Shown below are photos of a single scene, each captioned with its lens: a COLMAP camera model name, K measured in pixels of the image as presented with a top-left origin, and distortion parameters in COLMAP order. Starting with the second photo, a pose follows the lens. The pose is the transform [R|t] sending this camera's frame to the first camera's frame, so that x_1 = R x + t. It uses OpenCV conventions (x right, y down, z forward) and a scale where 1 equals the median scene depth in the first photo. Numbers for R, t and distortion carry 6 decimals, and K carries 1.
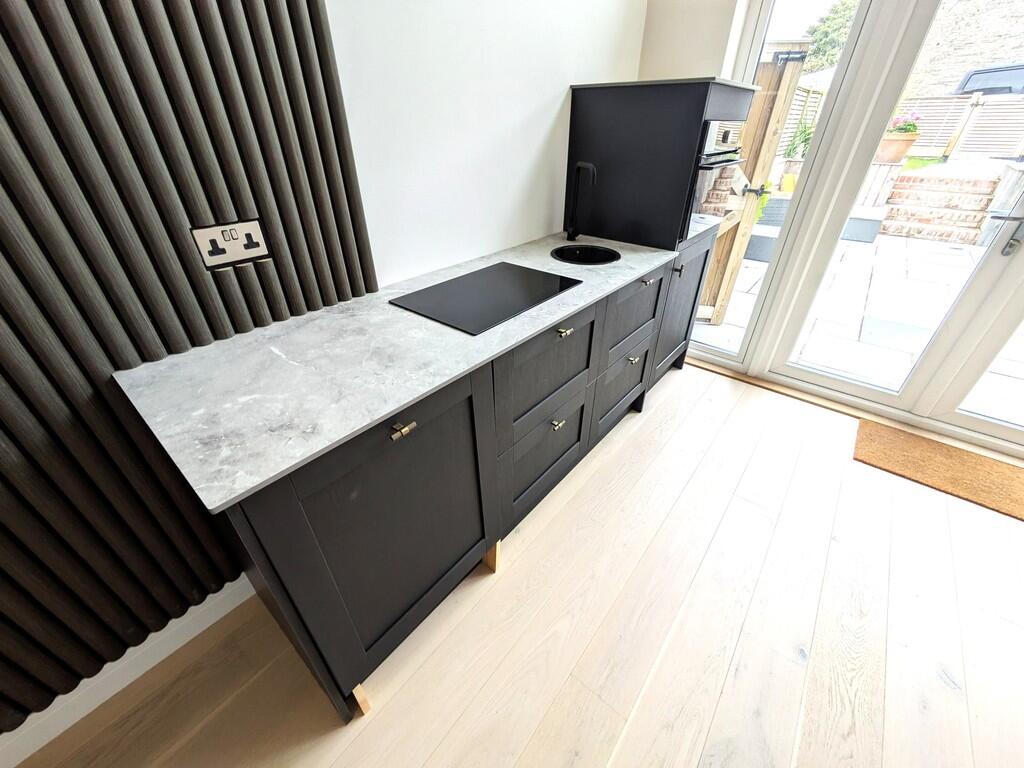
lens RADIAL K [[406.4, 0, 515.9], [0, 406.4, 382.6], [0, 0, 1]] dist [-0.000950, 0.001131]
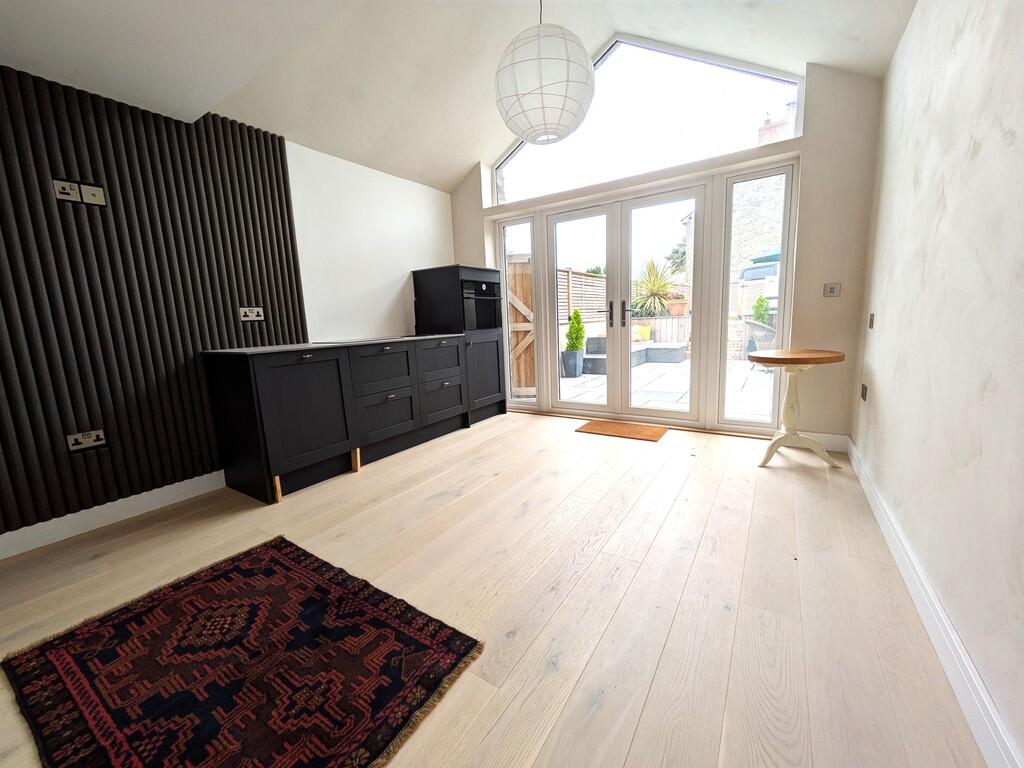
lens RADIAL K [[406.4, 0, 516.2], [0, 406.4, 379.7], [0, 0, 1]] dist [-0.000950, 0.001131]
pose [[0.992255, -0.059886, 0.108828, 0.690423], [0.099037, 0.910222, -0.402104, 1.234232], [-0.074977, 0.409768, 0.909103, -1.333297]]
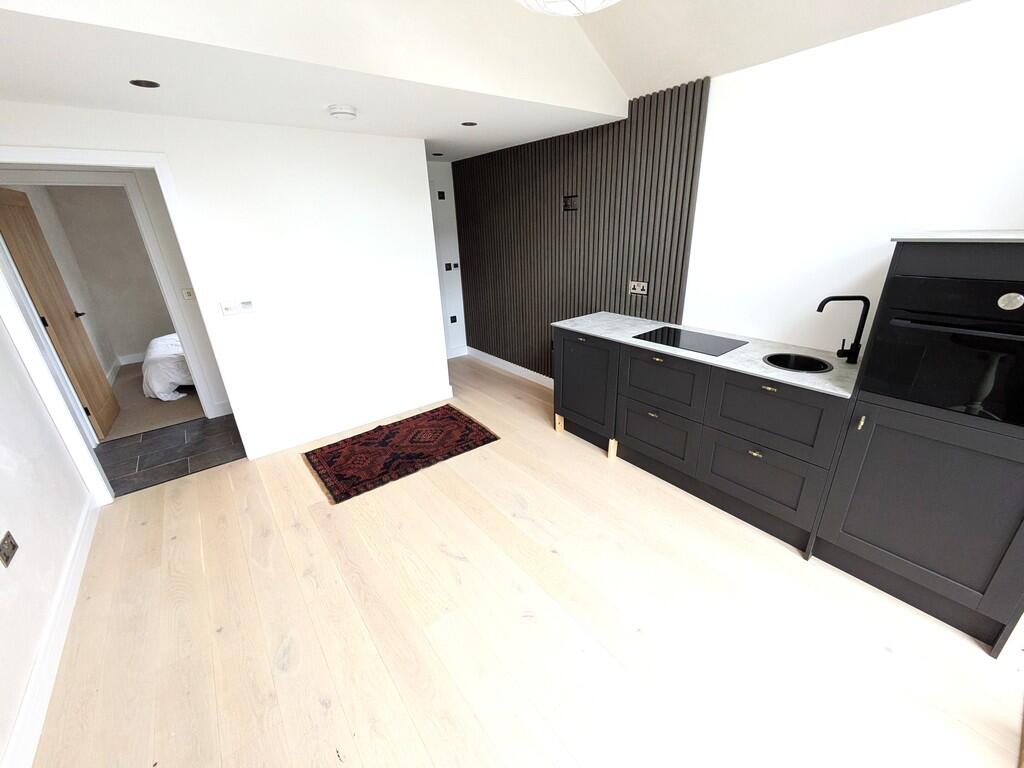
lens RADIAL K [[406.4, 0, 518.5], [0, 406.4, 383.5], [0, 0, 1]] dist [-0.000950, 0.001131]
pose [[-0.206840, 0.366769, -0.907027, 2.304936], [-0.503496, 0.754985, 0.420106, -0.575783], [0.838874, 0.543579, 0.028506, 0.504655]]
